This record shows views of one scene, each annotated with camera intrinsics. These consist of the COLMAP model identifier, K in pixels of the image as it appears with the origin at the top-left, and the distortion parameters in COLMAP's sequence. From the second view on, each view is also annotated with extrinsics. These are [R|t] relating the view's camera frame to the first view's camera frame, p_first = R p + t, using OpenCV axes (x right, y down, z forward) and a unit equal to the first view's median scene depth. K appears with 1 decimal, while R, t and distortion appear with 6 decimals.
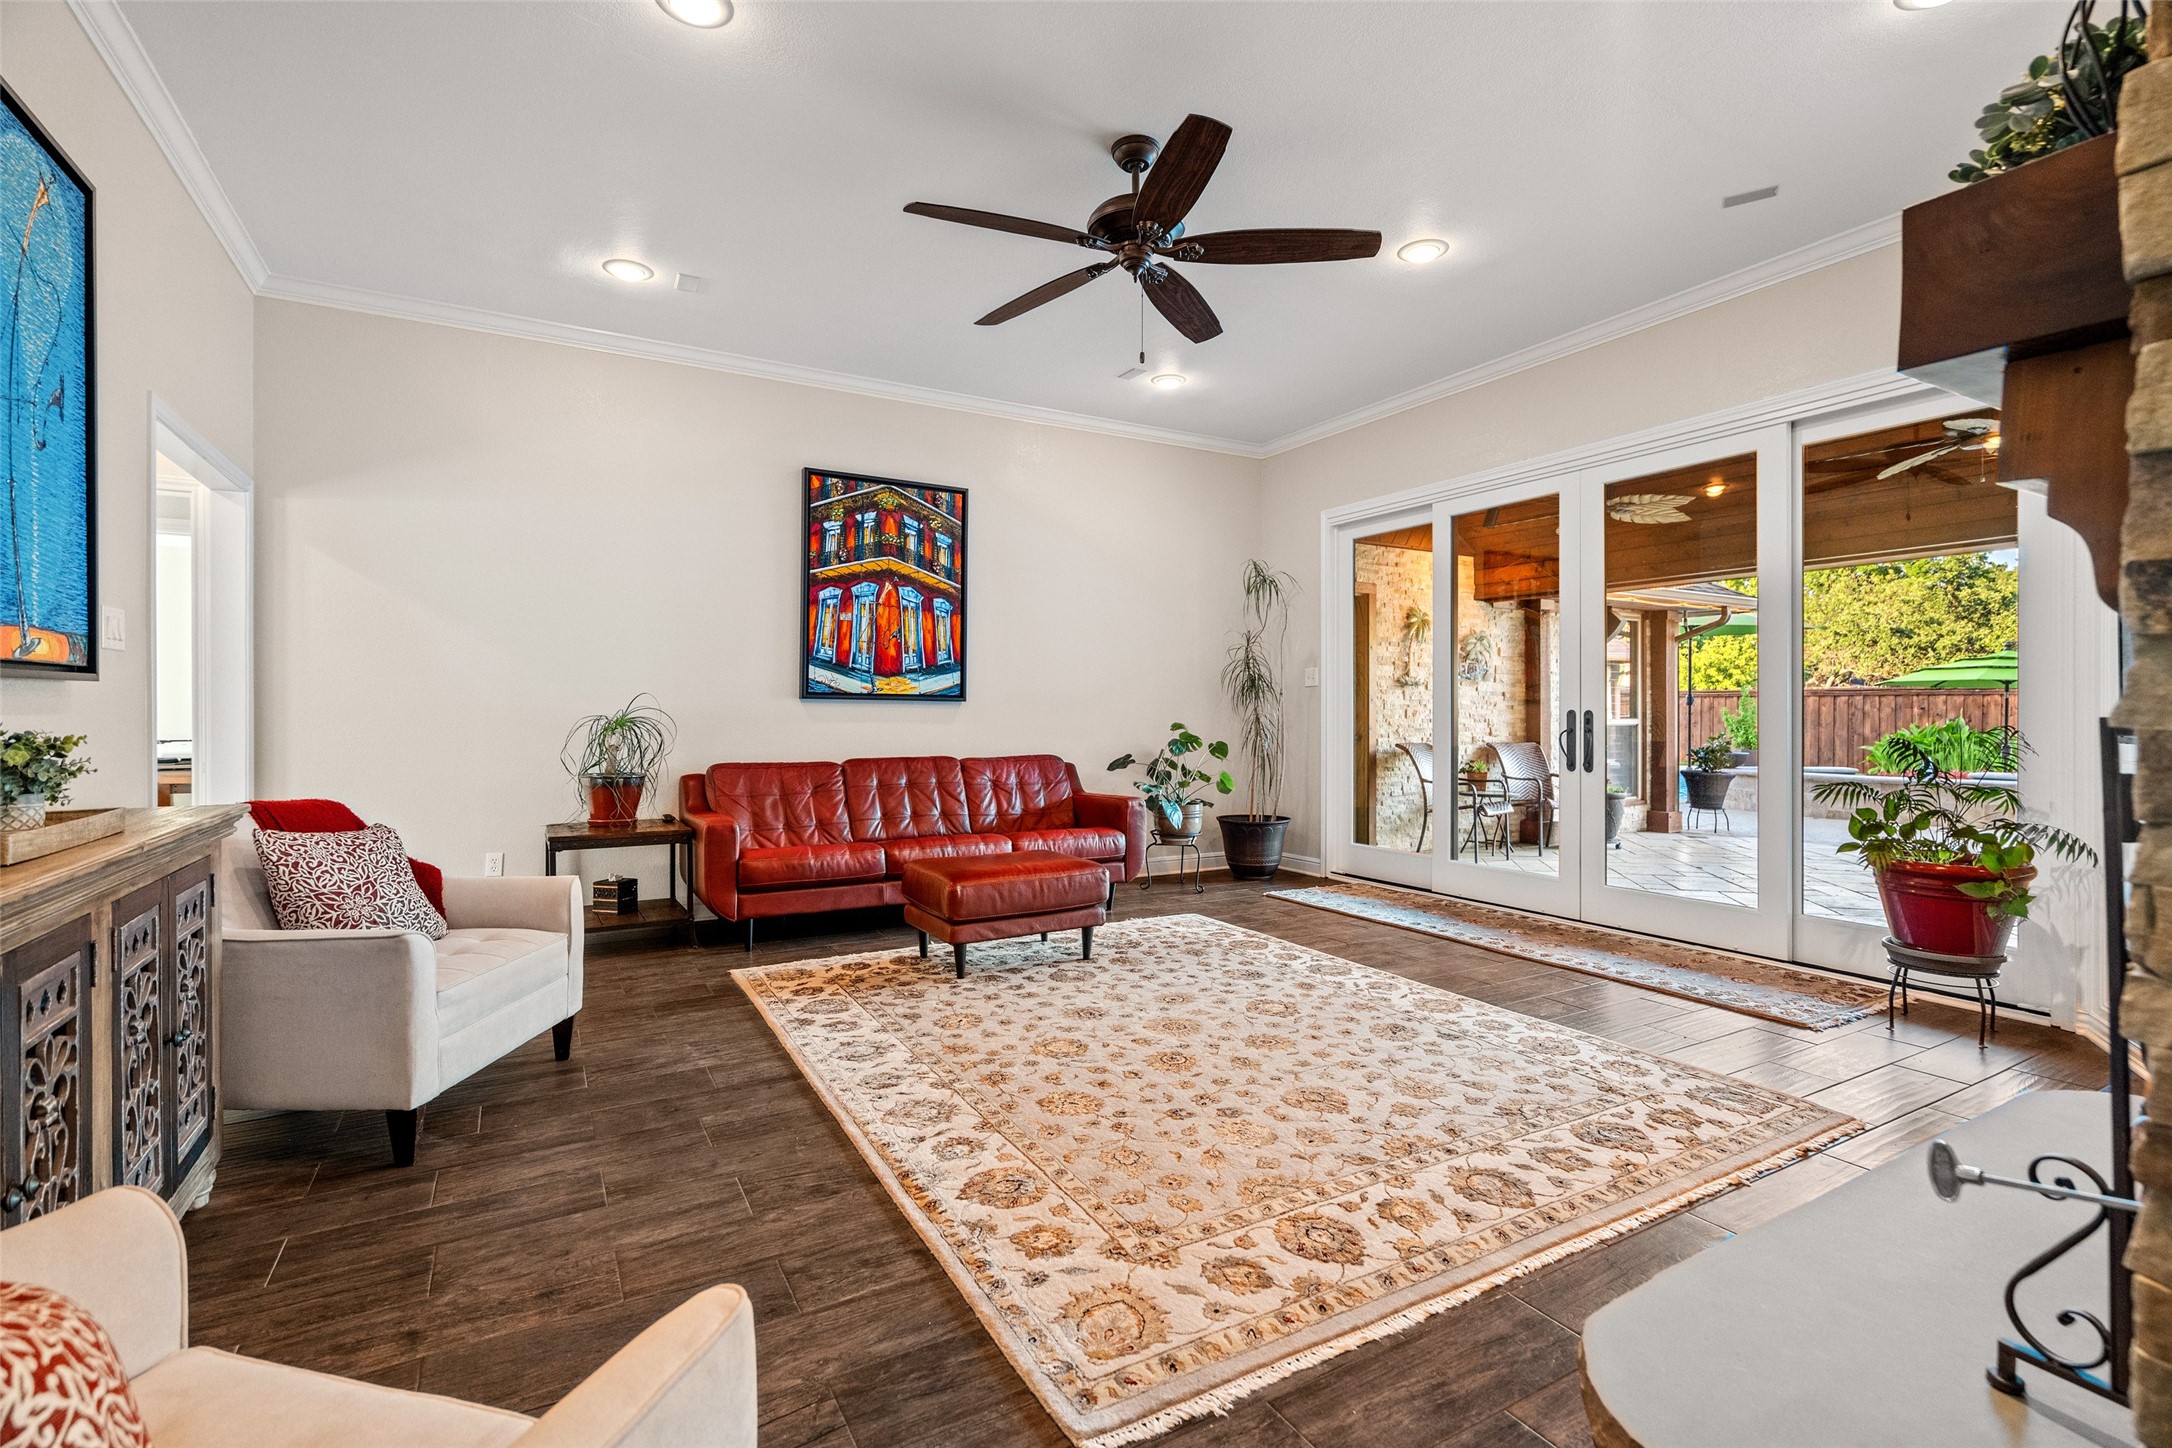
lens RADIAL K [[986.5, 0, 1093.3], [0, 986.5, 715.0], [0, 0, 1]] dist [-0.001614, -0.000068]
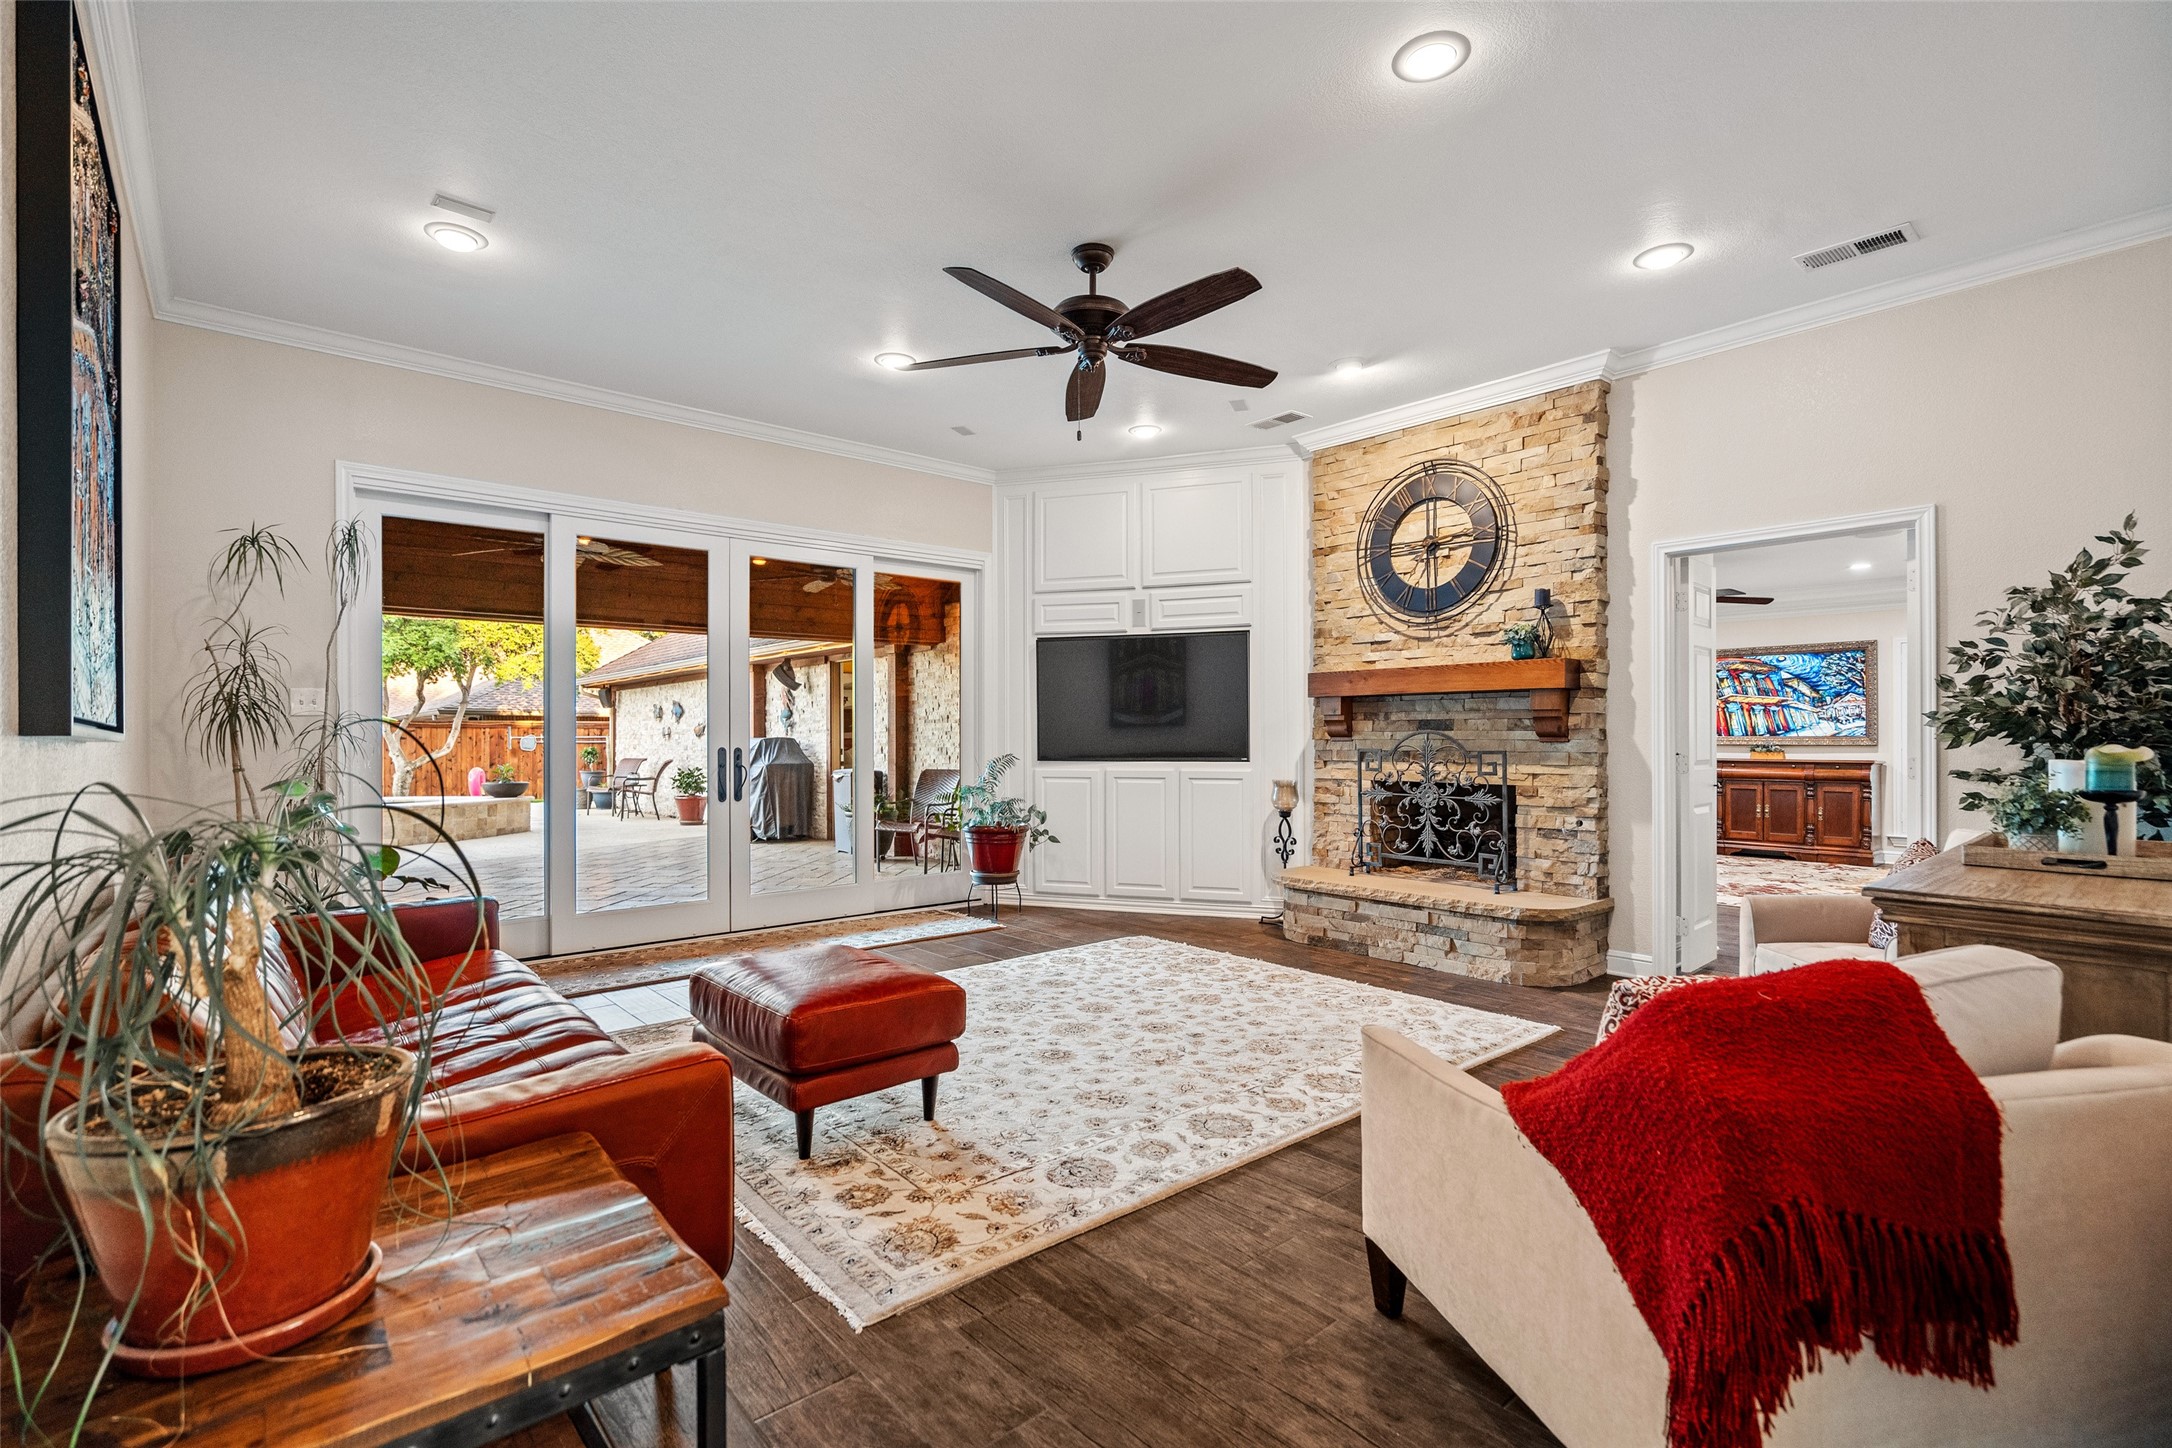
lens RADIAL K [[984.0, 0, 1083.9], [0, 984.0, 731.3], [0, 0, 1]] dist [-0.000810, 0.000671]
pose [[-0.191843, 0.005188, 0.981412, -1.061823], [0.005338, 0.999977, -0.004243, -0.024993], [-0.981411, 0.004425, -0.191867, 1.234664]]
